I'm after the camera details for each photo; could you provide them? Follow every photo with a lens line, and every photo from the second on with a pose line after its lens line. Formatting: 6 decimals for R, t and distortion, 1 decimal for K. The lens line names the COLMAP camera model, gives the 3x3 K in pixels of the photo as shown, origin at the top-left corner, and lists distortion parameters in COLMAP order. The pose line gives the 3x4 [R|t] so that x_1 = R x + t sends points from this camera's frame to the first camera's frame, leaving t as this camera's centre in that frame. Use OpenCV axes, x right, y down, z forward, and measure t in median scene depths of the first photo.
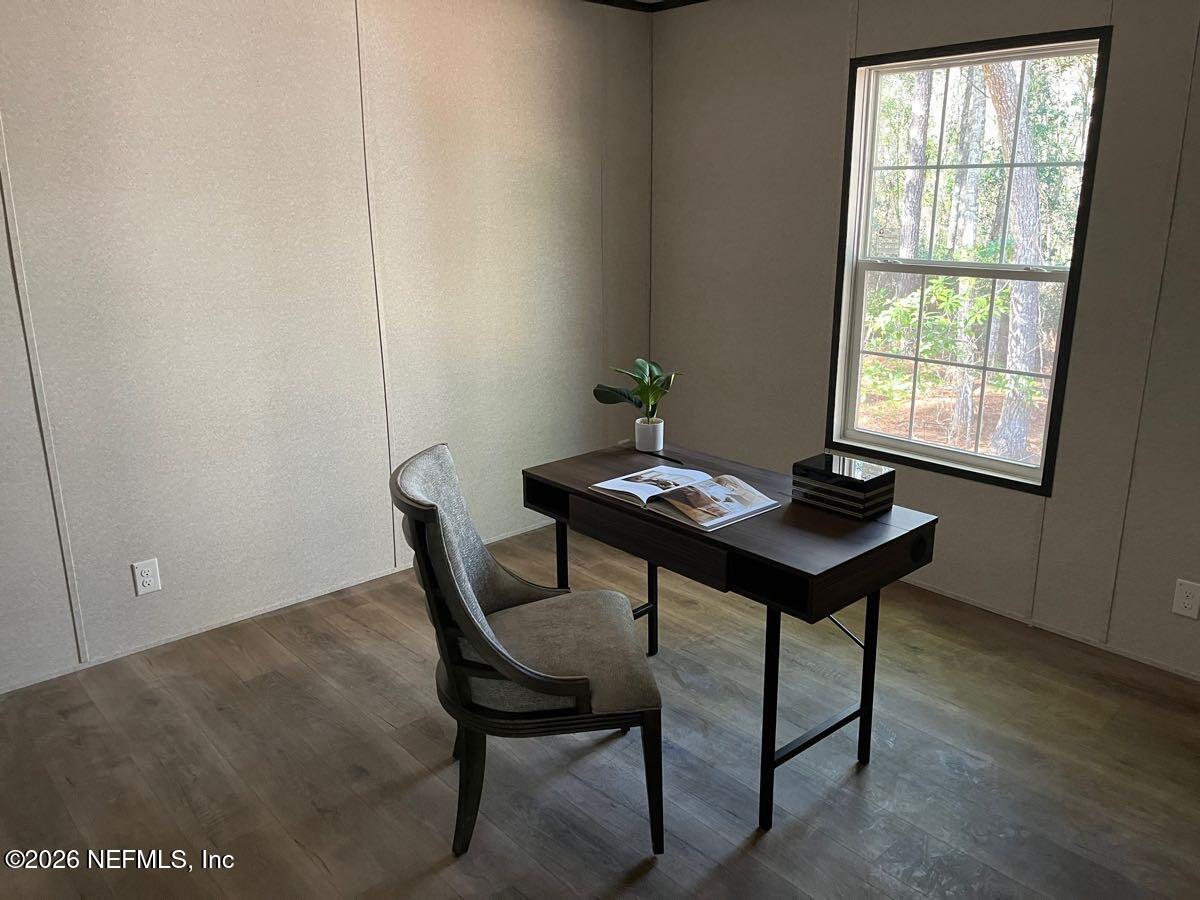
lens RADIAL K [[914.2, 0, 598.6], [0, 914.2, 445.8], [0, 0, 1]] dist [0.008690, -0.016278]
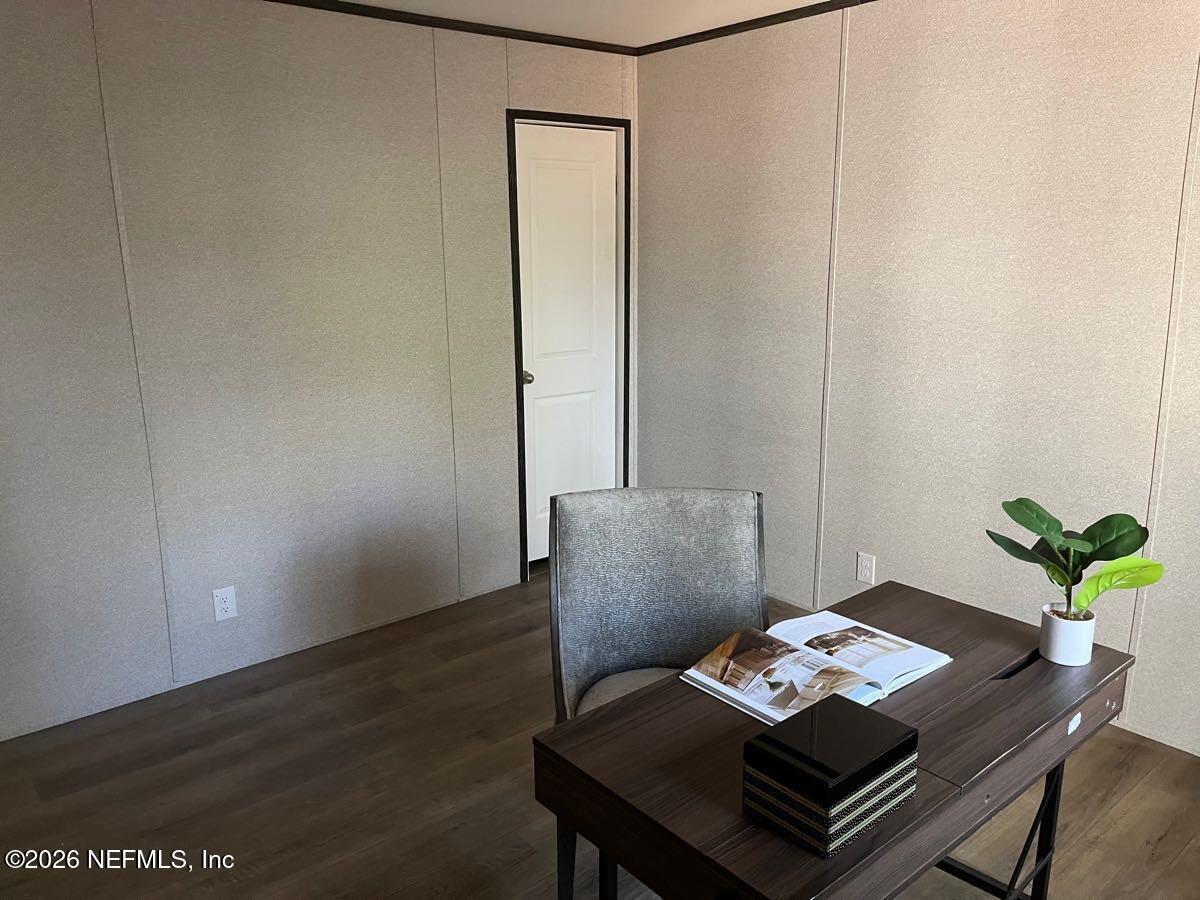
lens RADIAL K [[914.2, 0, 598.8], [0, 914.2, 448.5], [0, 0, 1]] dist [0.008690, -0.016278]
pose [[-0.051509, 0.230403, -0.971731, 0.718493], [-0.254034, 0.937994, 0.235869, -0.217795], [0.965823, 0.259002, 0.010215, 0.765208]]
